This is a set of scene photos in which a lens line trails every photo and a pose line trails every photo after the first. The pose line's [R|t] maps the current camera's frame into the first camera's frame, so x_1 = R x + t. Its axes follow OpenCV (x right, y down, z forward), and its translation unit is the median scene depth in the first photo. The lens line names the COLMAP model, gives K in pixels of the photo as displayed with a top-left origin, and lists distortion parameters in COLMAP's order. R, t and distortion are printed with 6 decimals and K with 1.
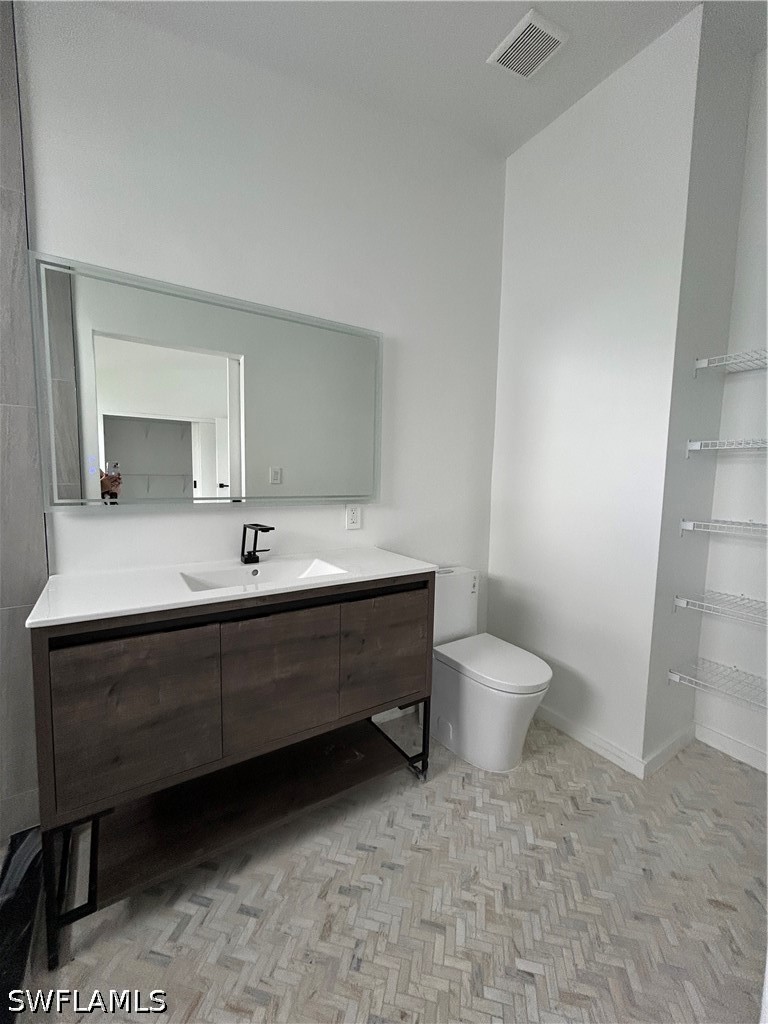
lens RADIAL K [[416.1, 0, 387.5], [0, 416.1, 511.5], [0, 0, 1]] dist [0.000199, 0.000404]
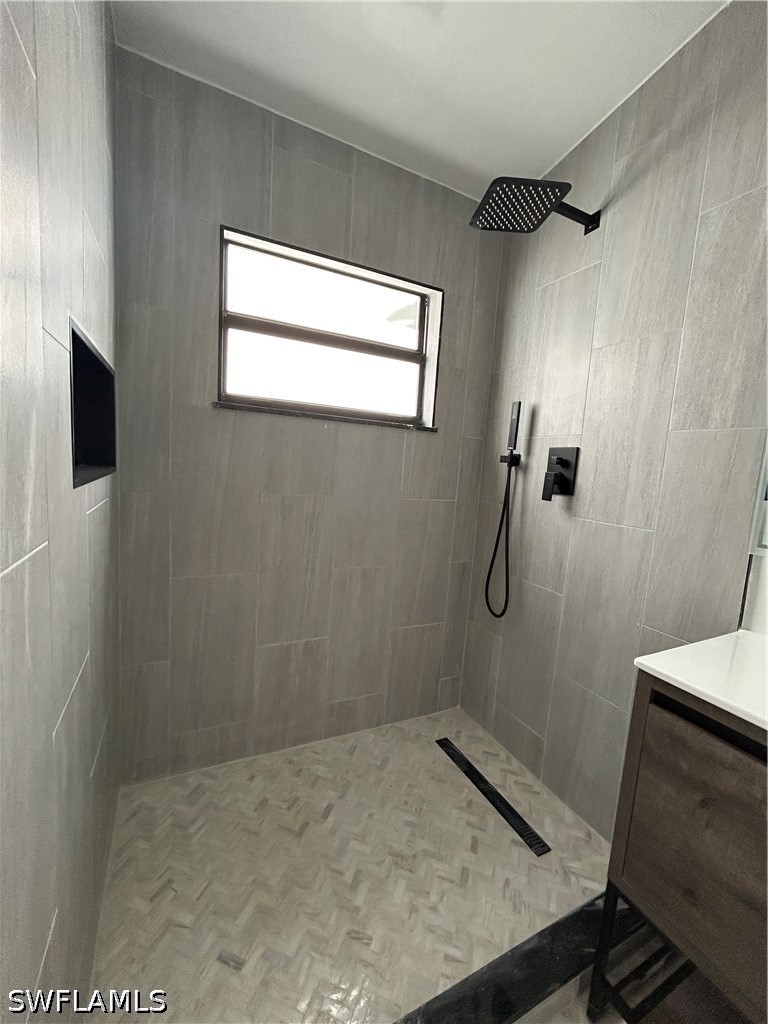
lens RADIAL K [[416.1, 0, 384.9], [0, 416.1, 507.1], [0, 0, 1]] dist [0.000199, 0.000404]
pose [[-0.111249, 0.086041, -0.990061, 0.066995], [-0.159356, 0.981809, 0.103230, -0.054895], [0.980933, 0.169256, -0.095514, 0.332920]]
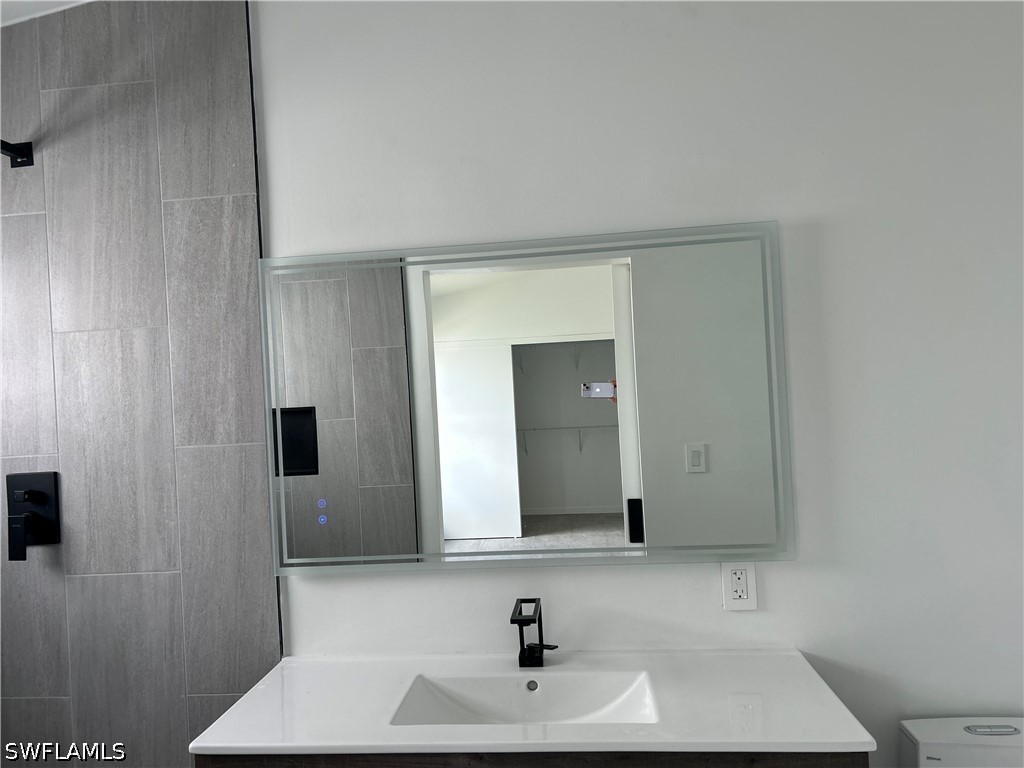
lens RADIAL K [[779.2, 0, 512.7], [0, 779.2, 389.1], [0, 0, 1]] dist [0.021974, -0.019698]
pose [[0.774870, -0.062631, -0.629010, 0.443896], [0.008562, 0.996028, -0.088628, -0.201819], [0.632062, 0.063290, 0.772329, 0.118177]]
